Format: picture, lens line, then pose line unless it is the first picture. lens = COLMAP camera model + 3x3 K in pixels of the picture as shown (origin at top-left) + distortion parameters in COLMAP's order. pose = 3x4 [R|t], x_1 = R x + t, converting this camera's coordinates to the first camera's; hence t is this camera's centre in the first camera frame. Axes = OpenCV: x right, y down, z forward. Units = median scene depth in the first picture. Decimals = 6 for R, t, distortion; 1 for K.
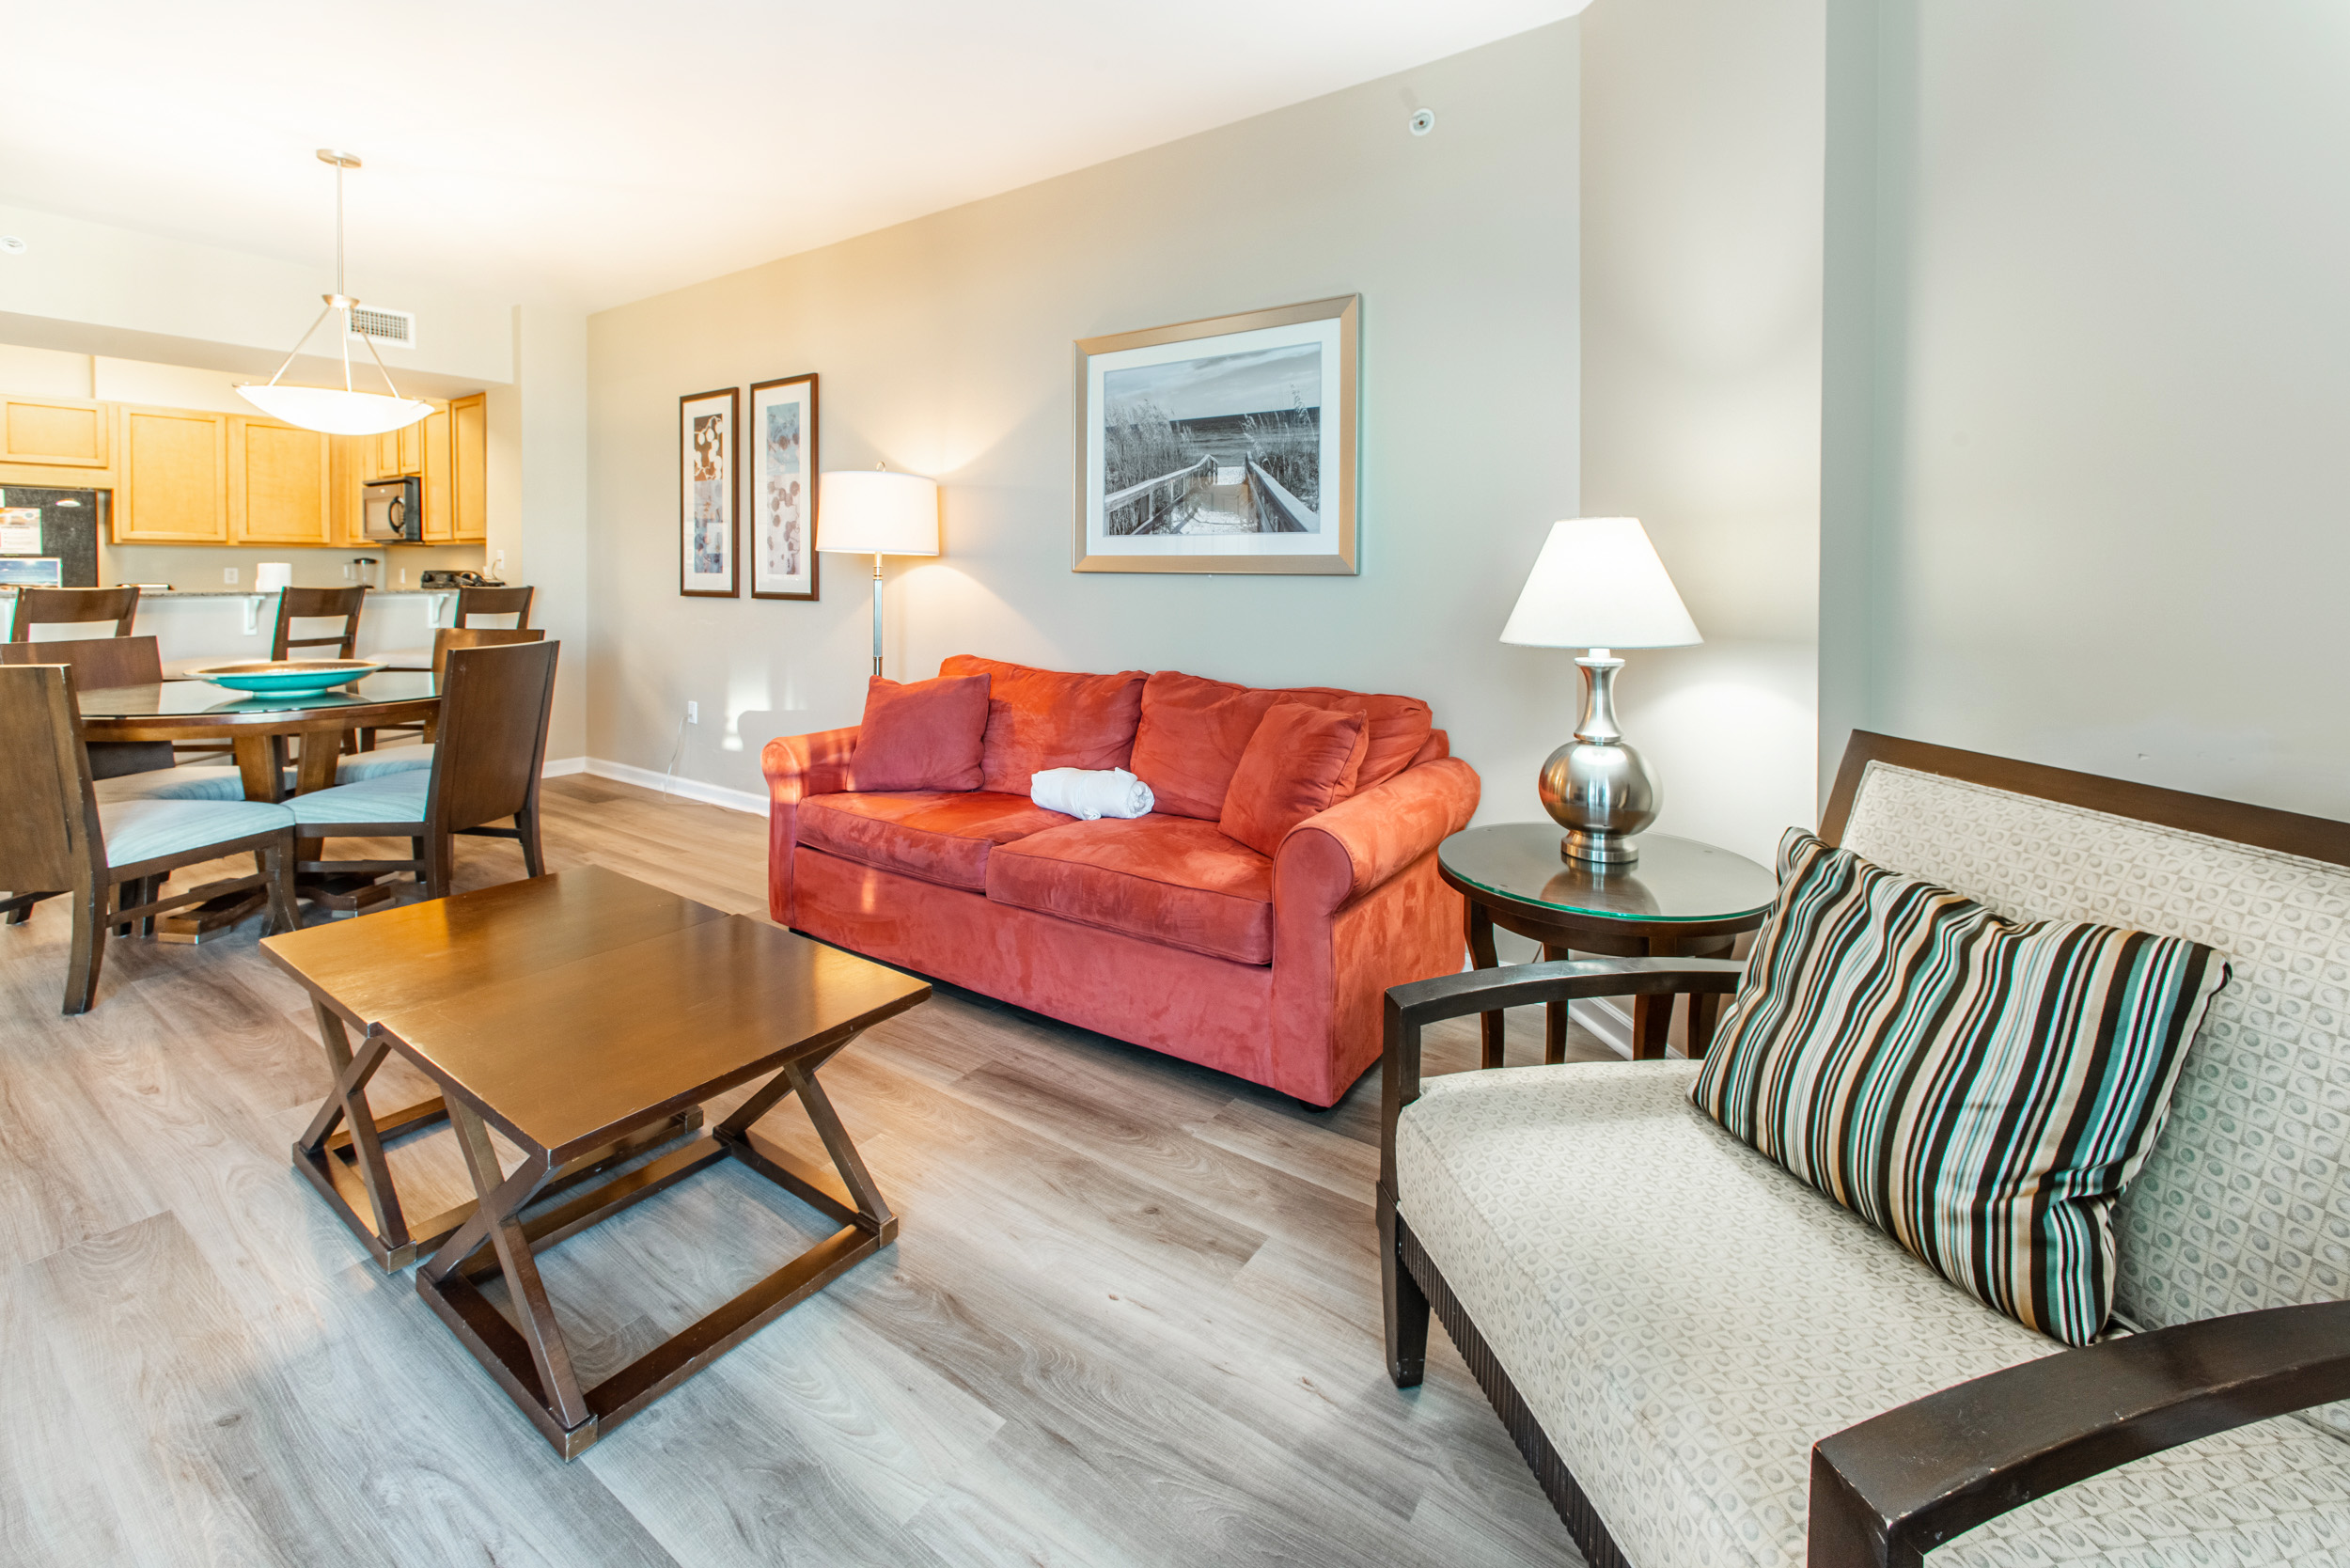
lens RADIAL K [[979.7, 0, 1173.1], [0, 979.7, 575.5], [0, 0, 1]] dist [0.022846, -0.000145]
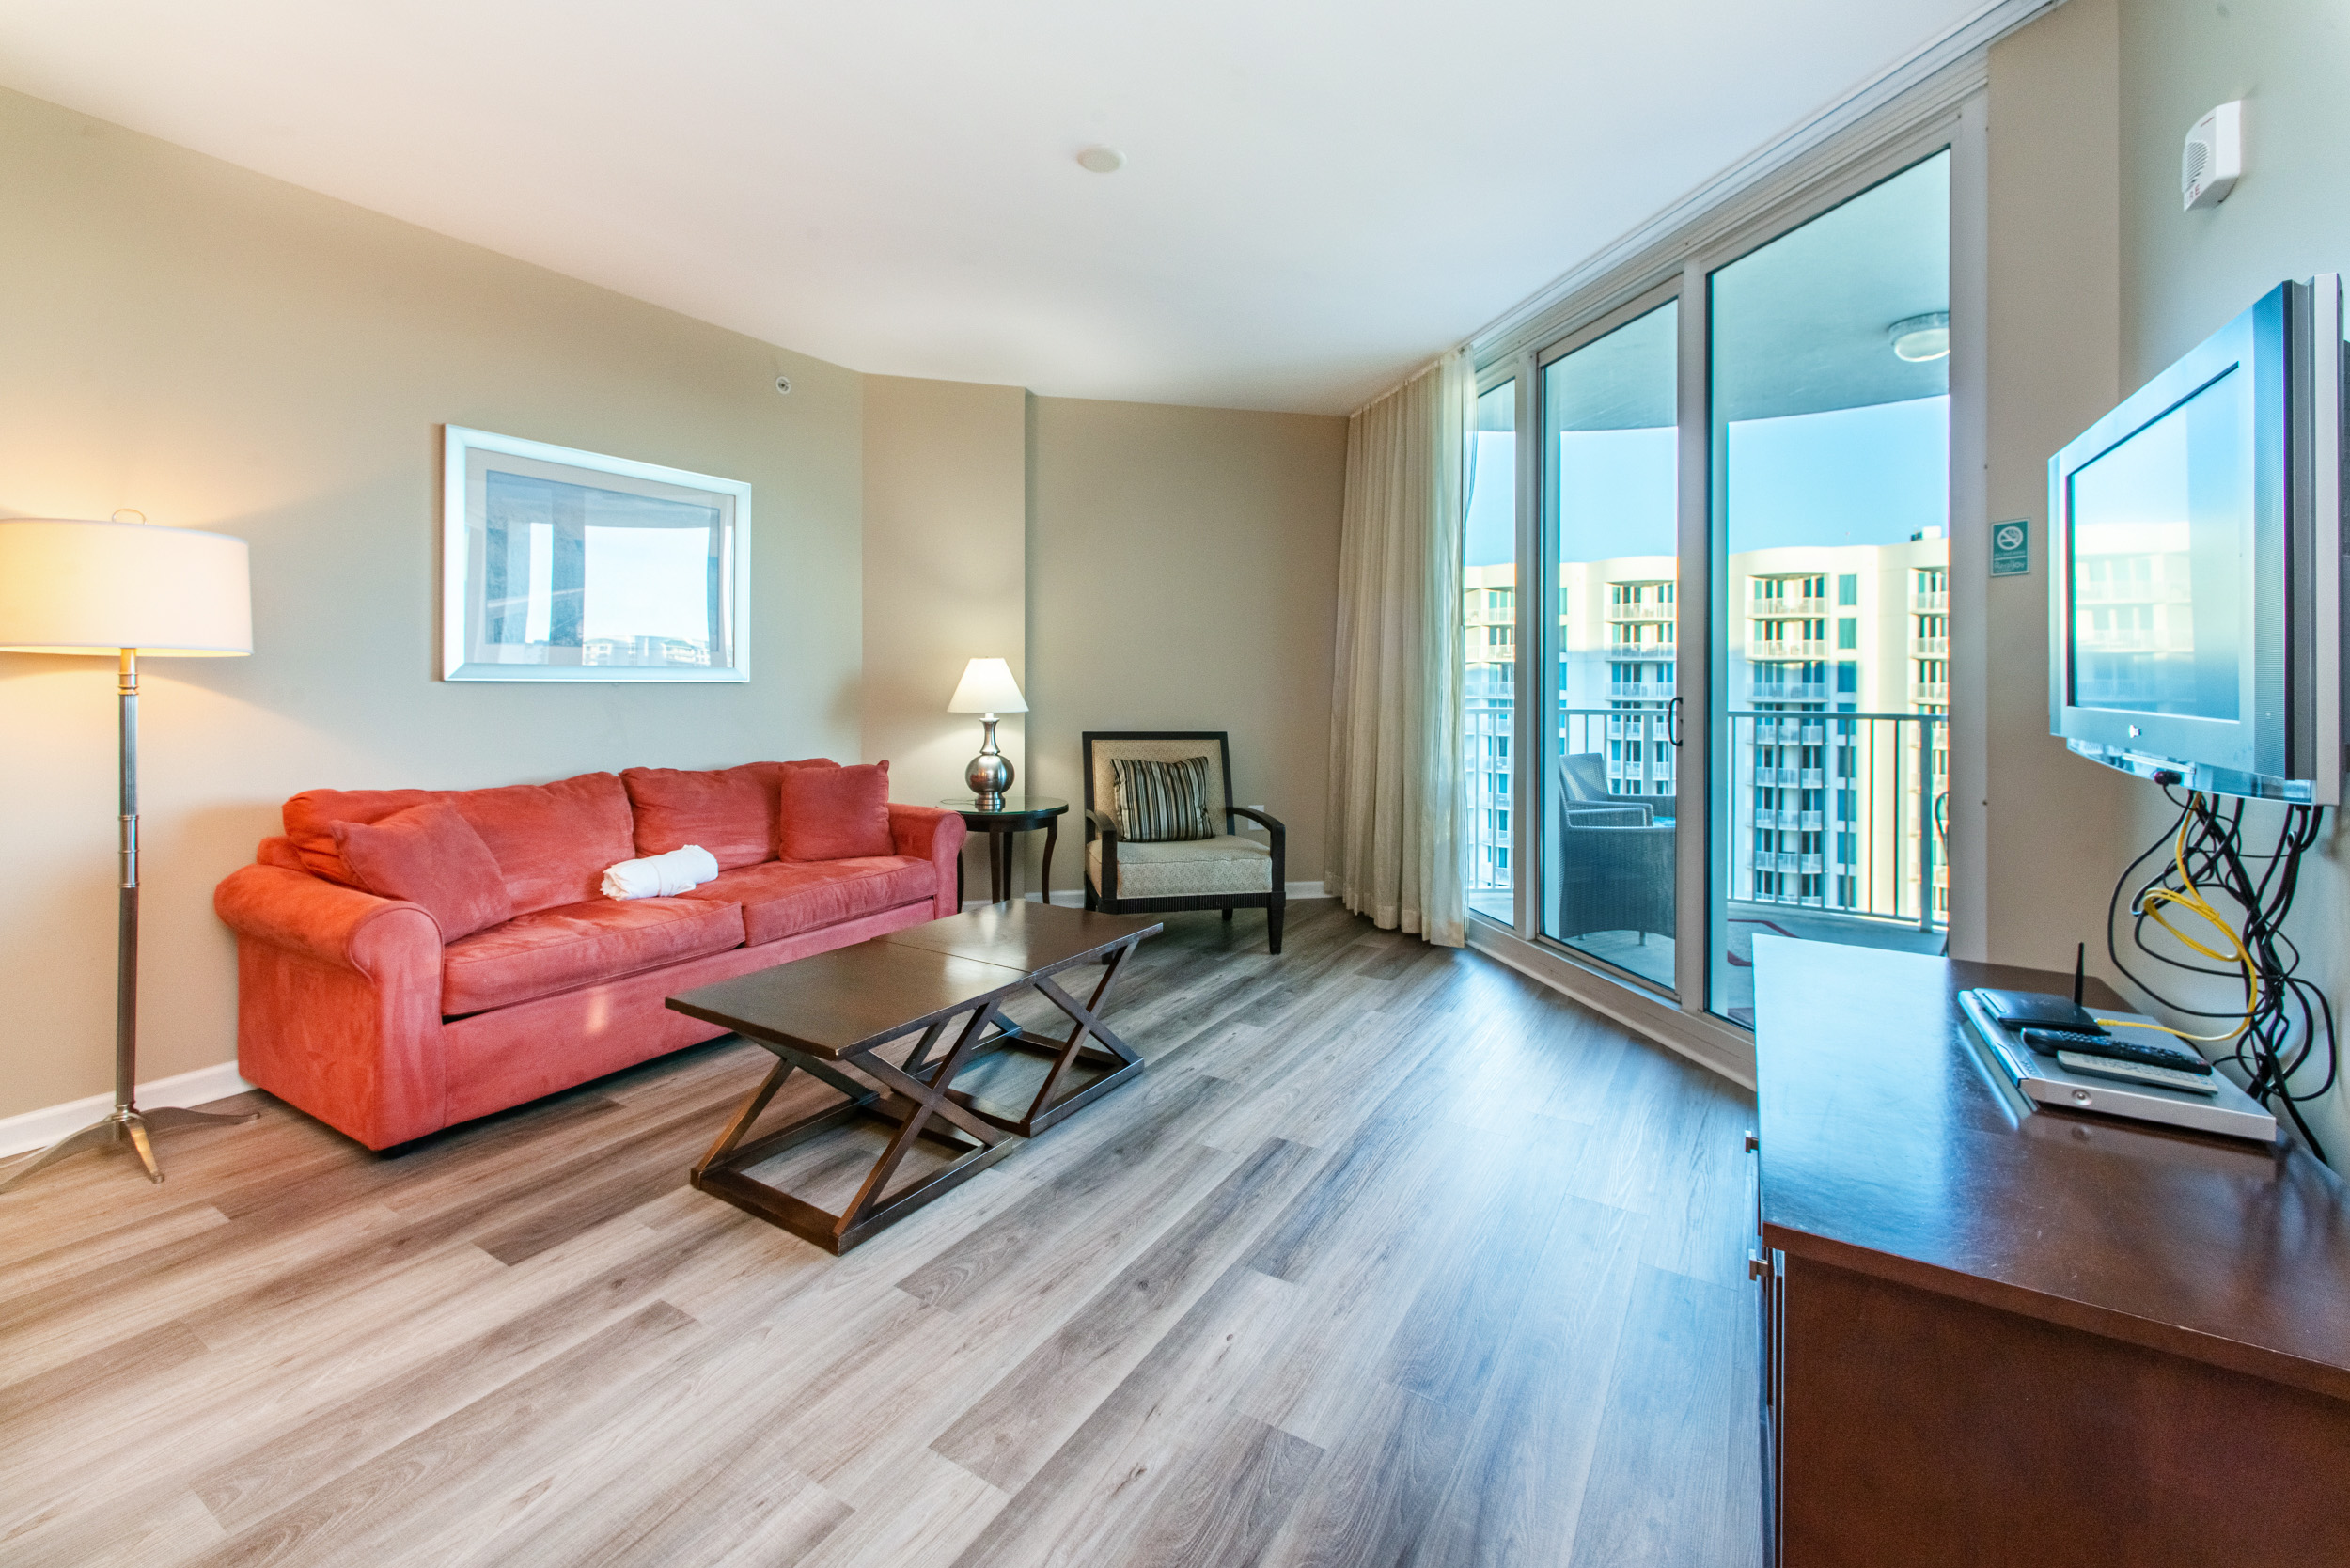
lens RADIAL K [[971.7, 0, 1165.8], [0, 971.7, 675.4], [0, 0, 1]] dist [0.001047, -0.000104]
pose [[-0.054996, -0.000700, 0.998486, -0.801384], [-0.000071, 1.000000, 0.000697, -0.007276], [-0.998487, -0.000032, -0.054997, 0.303236]]
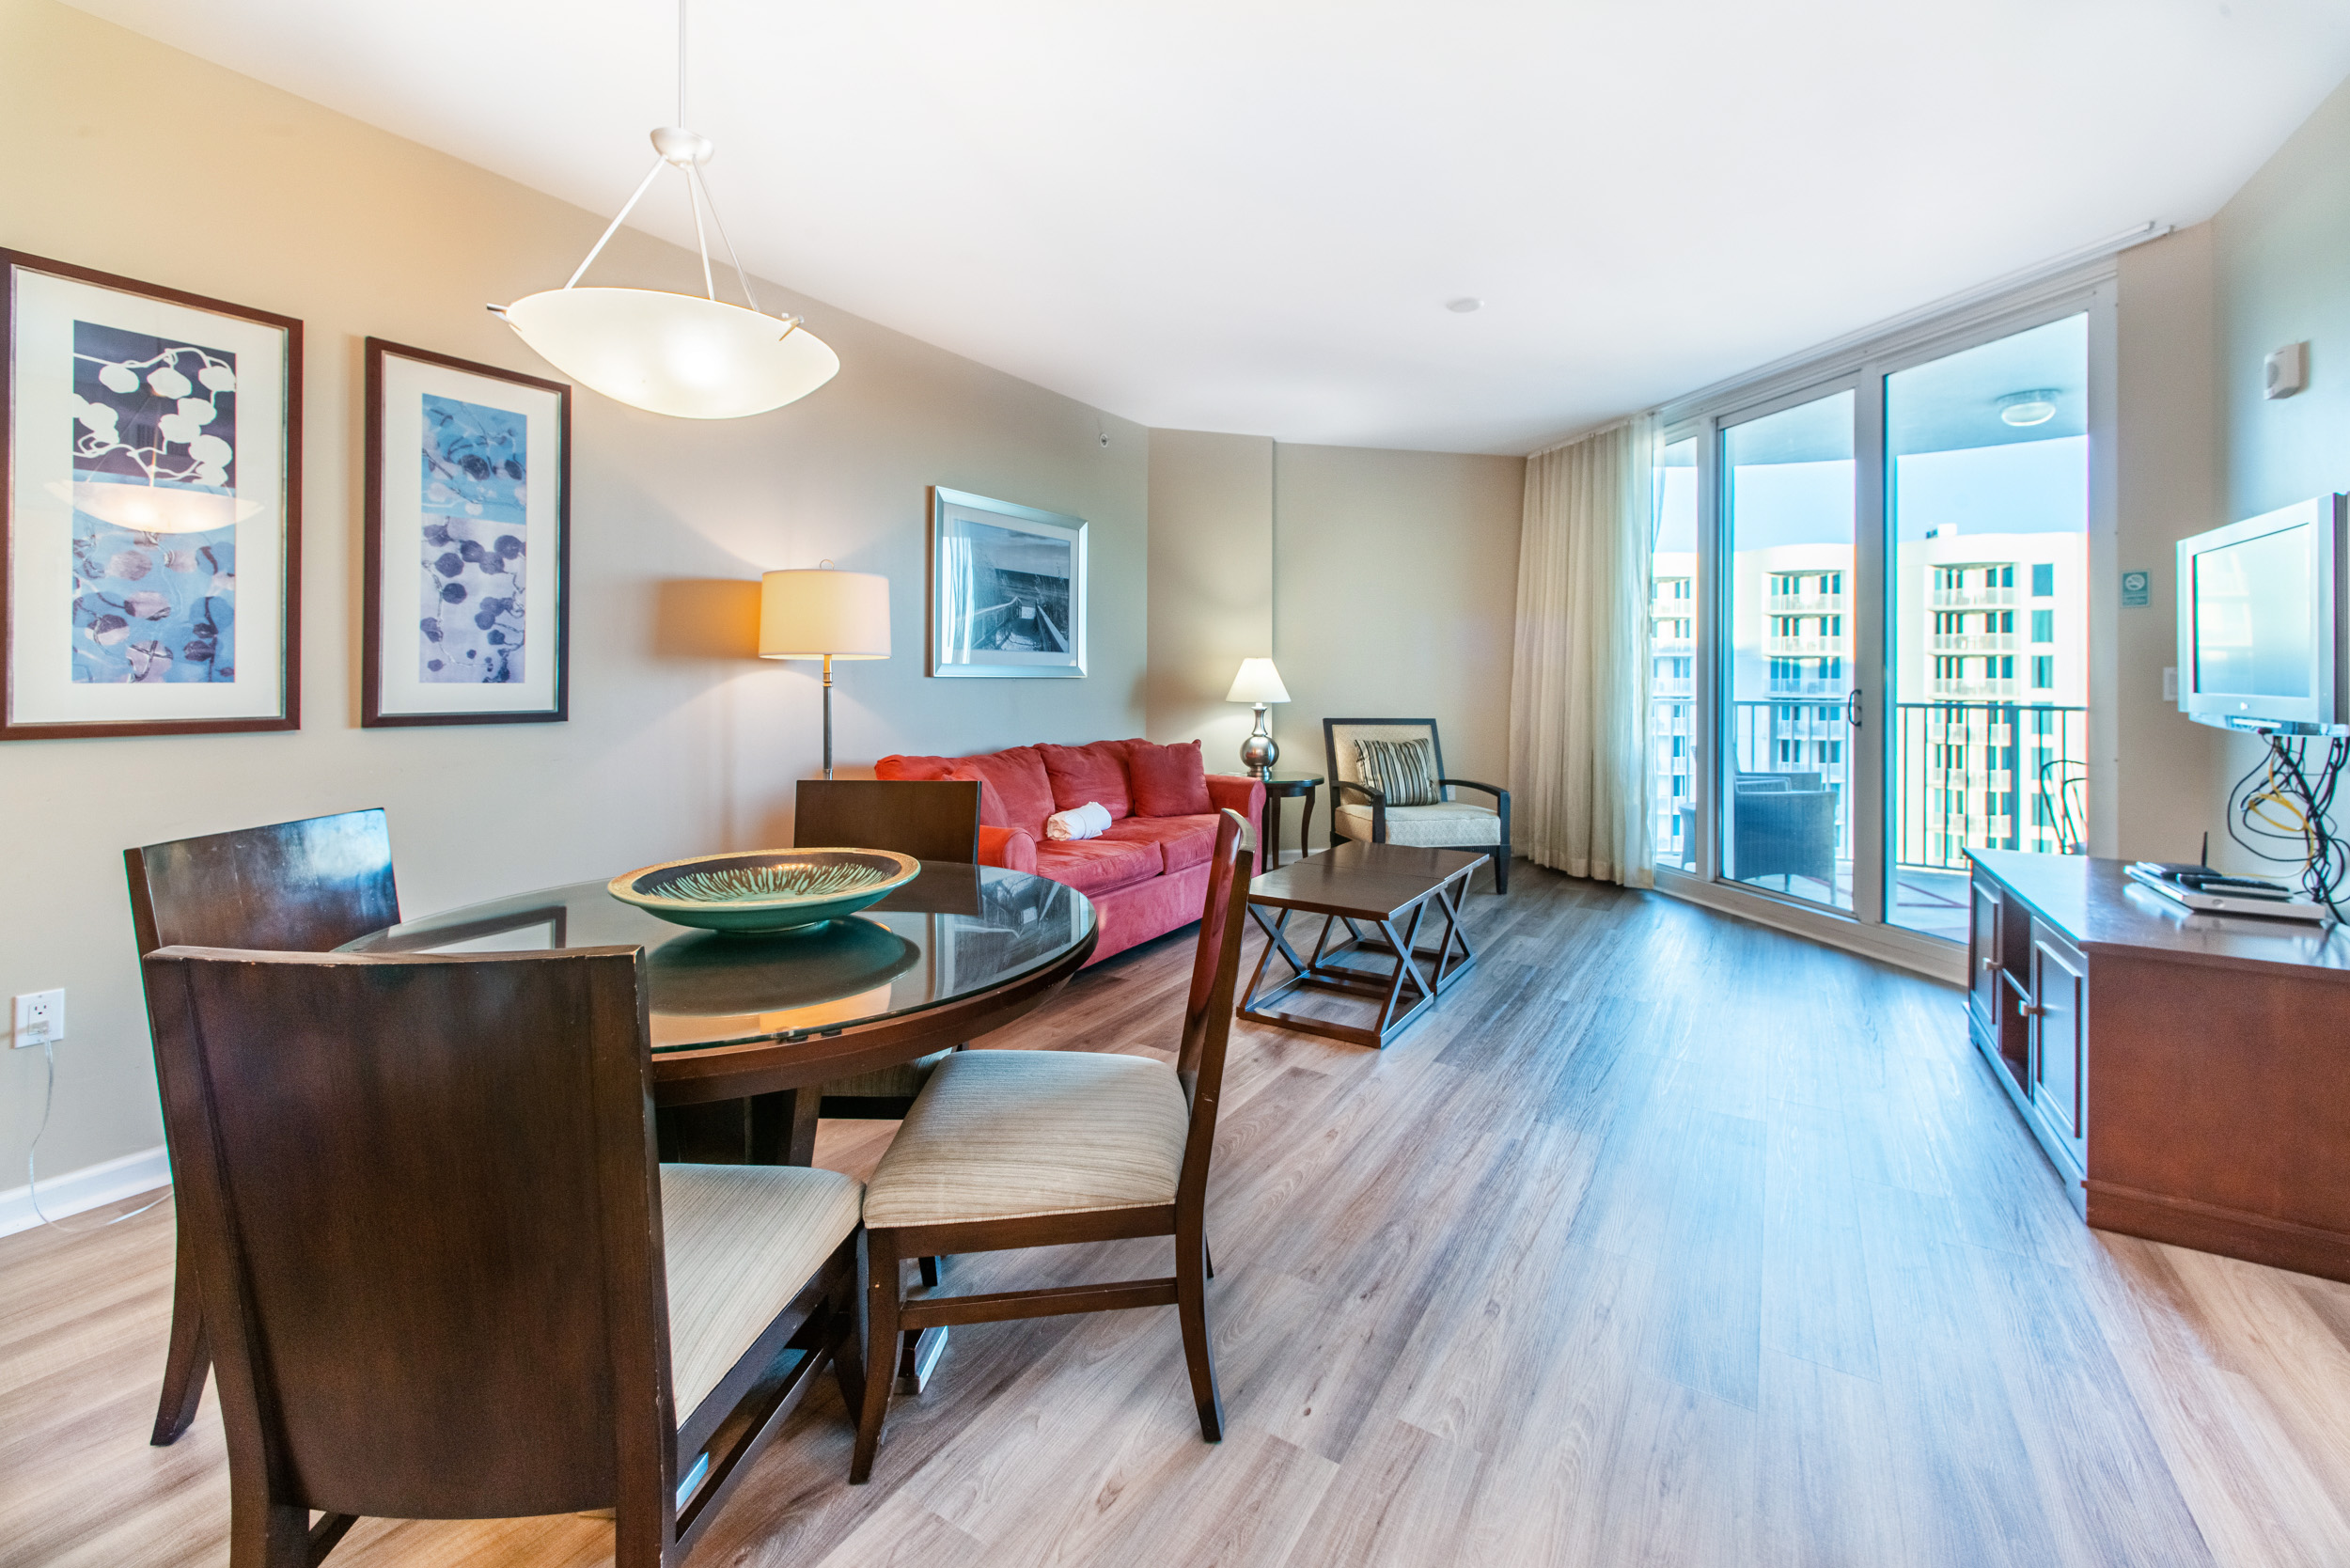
lens RADIAL K [[968.4, 0, 1169.9], [0, 968.4, 669.3], [0, 0, 1]] dist [0.001212, 0.000672]
pose [[-0.049257, 0.000669, 0.998786, -1.018013], [-0.000720, 0.999999, -0.000706, -0.009408], [-0.998786, -0.000754, -0.049256, 0.597670]]
